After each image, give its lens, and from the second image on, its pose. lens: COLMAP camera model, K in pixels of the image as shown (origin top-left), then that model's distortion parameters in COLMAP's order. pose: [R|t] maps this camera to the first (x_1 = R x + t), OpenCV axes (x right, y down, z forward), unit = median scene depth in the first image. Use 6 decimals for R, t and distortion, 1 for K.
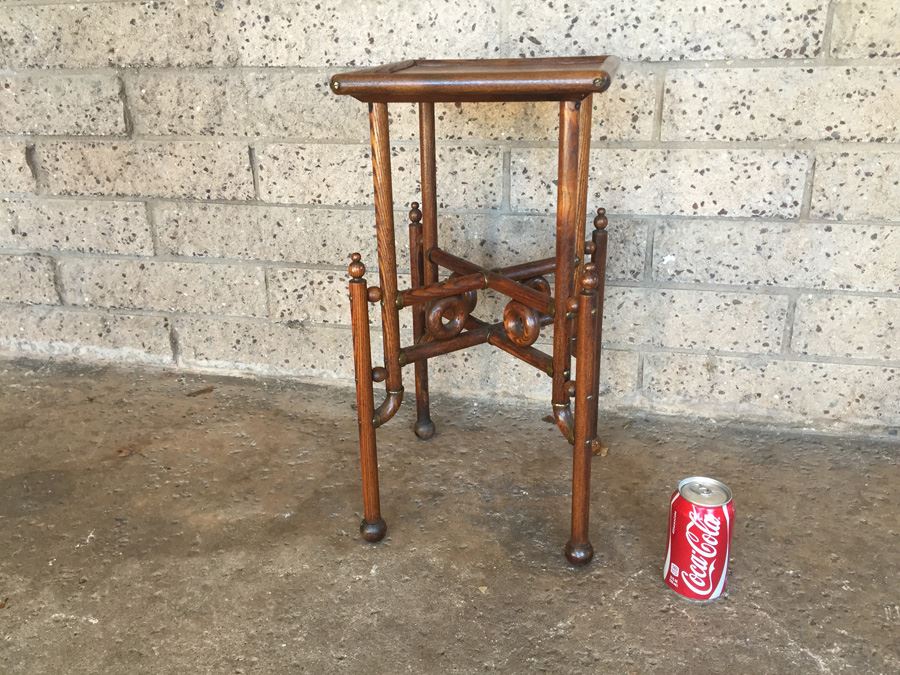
lens RADIAL K [[770.1, 0, 447.4], [0, 770.1, 336.7], [0, 0, 1]] dist [0.095575, -0.137177]
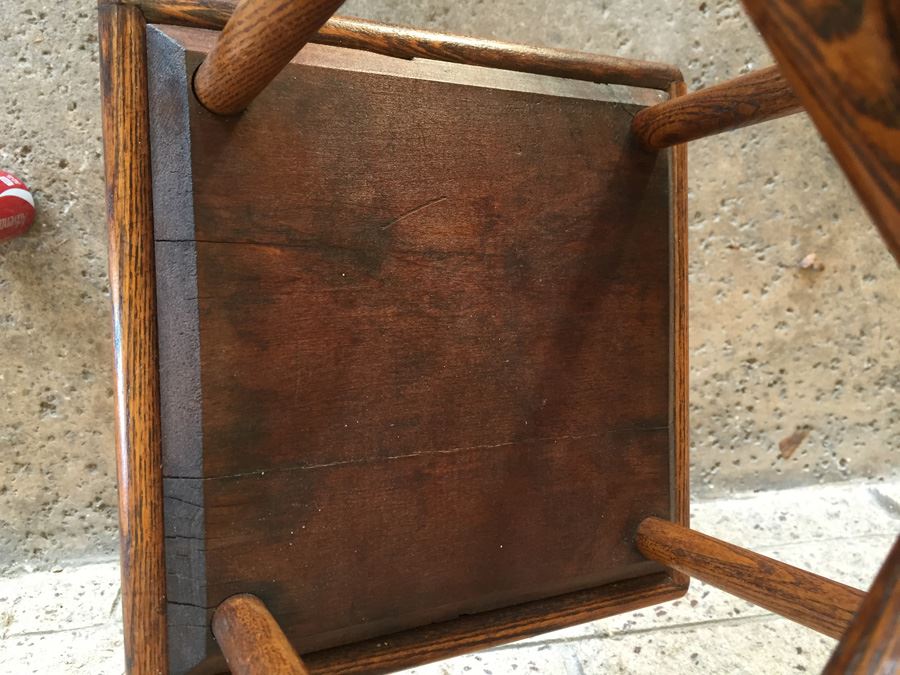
lens RADIAL K [[781.9, 0, 448.9], [0, 781.9, 335.8], [0, 0, 1]] dist [0.092892, -0.152769]
pose [[-0.951741, 0.306897, -0.001954, -0.075836], [-0.194898, -0.599469, 0.776306, -0.402972], [0.237075, 0.739223, 0.630353, 0.522559]]
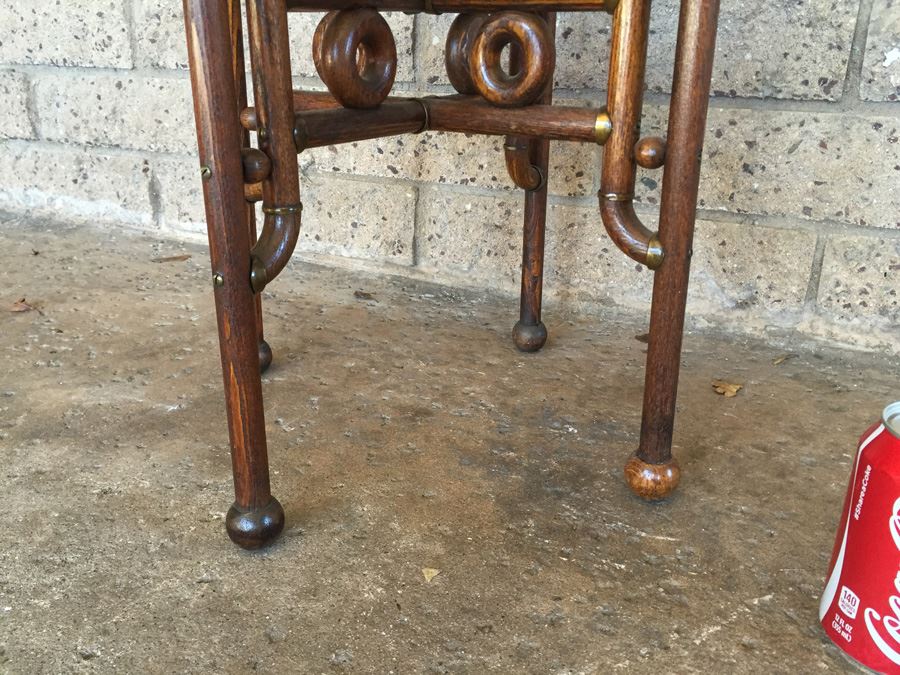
lens RADIAL K [[773.6, 0, 446.5], [0, 773.6, 335.6], [0, 0, 1]] dist [0.093945, -0.138237]
pose [[0.973878, 0.112424, -0.197289, 0.106079], [-0.113503, 0.993520, 0.005869, 0.129270], [0.196671, 0.016677, 0.980328, 0.388923]]
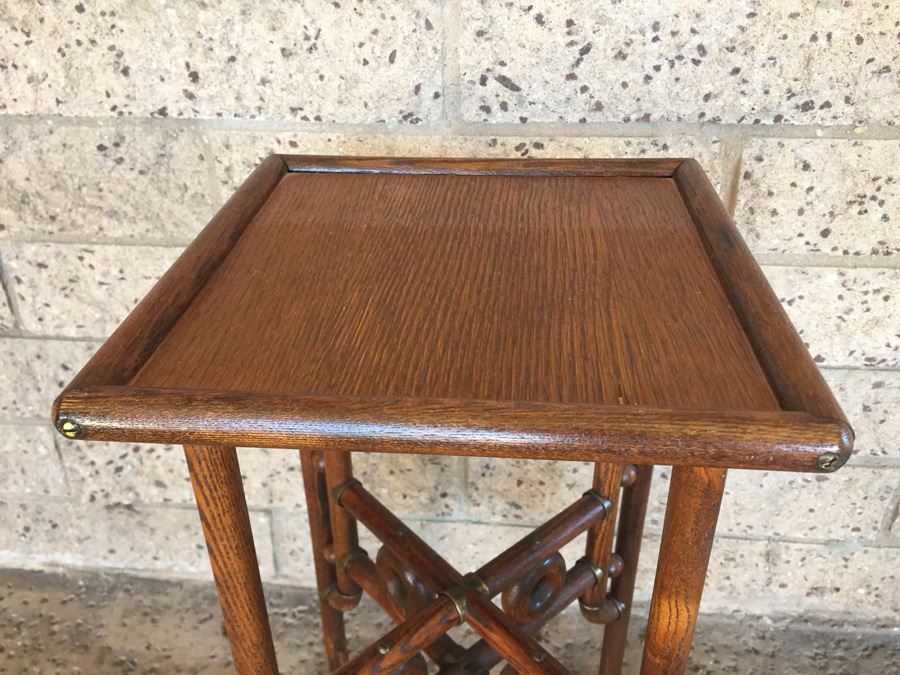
lens RADIAL K [[781.9, 0, 448.9], [0, 781.9, 335.8], [0, 0, 1]] dist [0.092892, -0.152769]
pose [[0.988561, -0.068620, 0.134309, -0.011877], [0.047011, 0.986333, 0.157916, -0.274777], [-0.143310, -0.149795, 0.978276, 0.417677]]
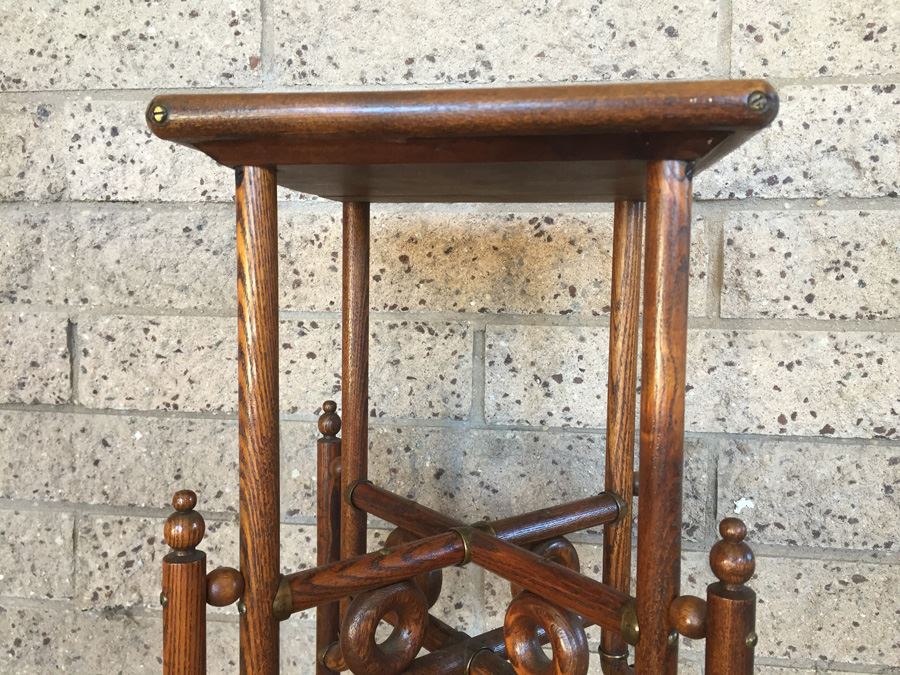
lens RADIAL K [[773.3, 0, 447.7], [0, 773.3, 334.9], [0, 0, 1]] dist [0.094002, -0.141074]
pose [[0.994659, 0.026842, 0.099669, -0.012529], [0.004355, 0.953824, -0.300333, -0.042864], [-0.103129, 0.299163, 0.948613, 0.392334]]
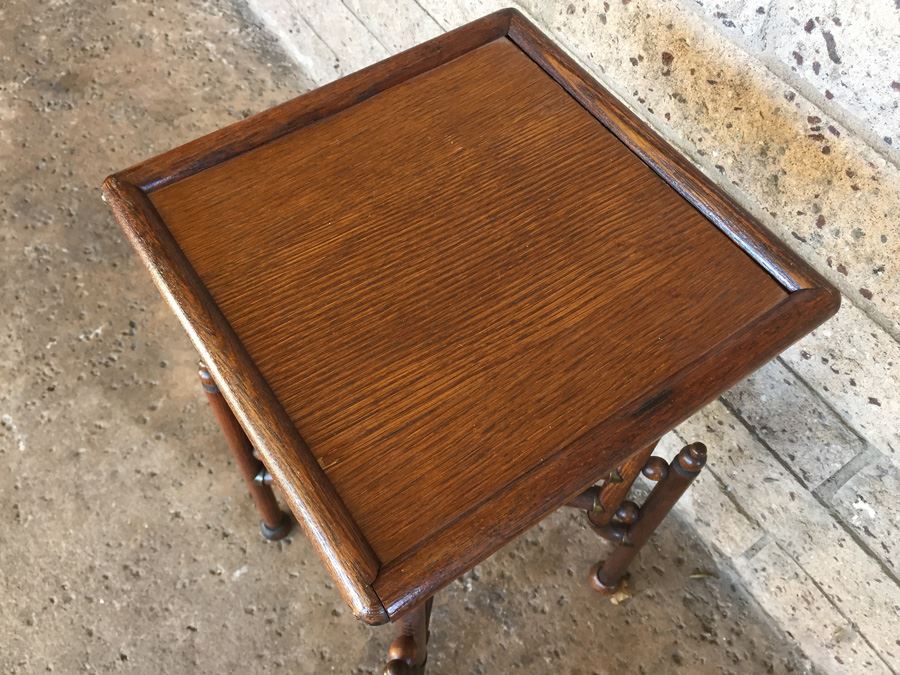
lens RADIAL K [[777.2, 0, 446.9], [0, 777.2, 339.0], [0, 0, 1]] dist [0.093387, -0.148147]
pose [[0.743171, 0.590999, -0.313714, 0.170194], [-0.293669, 0.709391, 0.640721, -0.443979], [0.601212, -0.384037, 0.700757, 0.482095]]
